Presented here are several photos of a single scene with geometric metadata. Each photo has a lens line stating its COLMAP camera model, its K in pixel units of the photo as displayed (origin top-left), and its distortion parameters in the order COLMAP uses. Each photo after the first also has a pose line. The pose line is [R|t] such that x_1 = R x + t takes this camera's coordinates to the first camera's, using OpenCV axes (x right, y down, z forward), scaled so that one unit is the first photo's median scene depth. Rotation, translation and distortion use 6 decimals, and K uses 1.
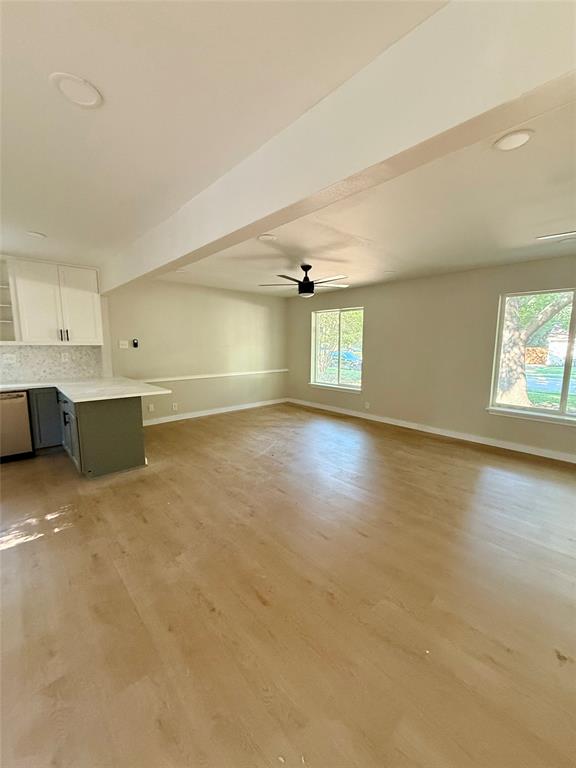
lens RADIAL K [[304.6, 0, 287.0], [0, 304.6, 383.3], [0, 0, 1]] dist [0.000455, -0.000021]
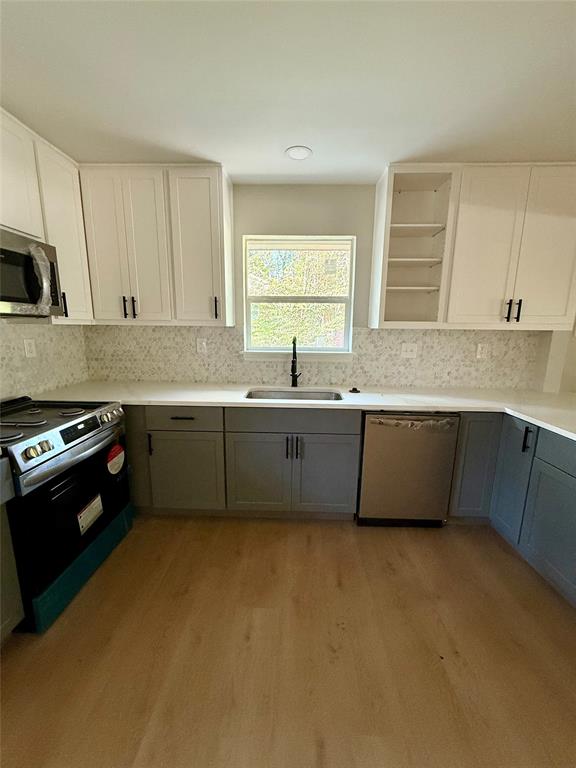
lens RADIAL K [[304.6, 0, 287.0], [0, 304.6, 383.3], [0, 0, 1]] dist [0.000455, -0.000021]
pose [[0.715089, 0.129806, -0.686876, -0.719126], [-0.096332, 0.991532, 0.087091, -0.049158], [0.692364, 0.003890, 0.721538, 0.407662]]
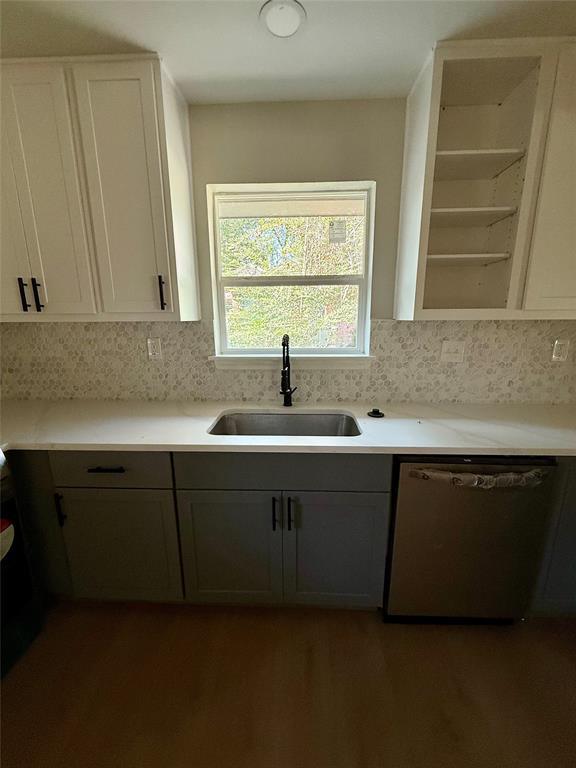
lens RADIAL K [[304.6, 0, 287.0], [0, 304.6, 383.3], [0, 0, 1]] dist [0.000455, -0.000021]
pose [[0.709652, 0.137704, -0.690964, -0.854931], [-0.079776, 0.990112, 0.115388, -0.074727], [0.700021, -0.026763, 0.713621, 0.576262]]
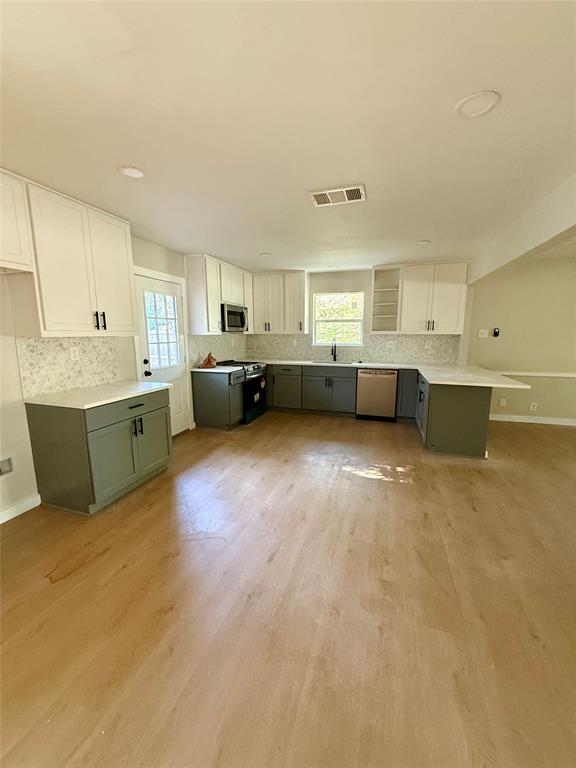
lens RADIAL K [[304.6, 0, 287.0], [0, 304.6, 383.3], [0, 0, 1]] dist [0.000455, -0.000021]
pose [[0.490501, 0.137814, -0.860475, 0.027999], [-0.107193, 0.989459, 0.097368, 0.005128], [0.864823, 0.044477, 0.500103, -0.042088]]
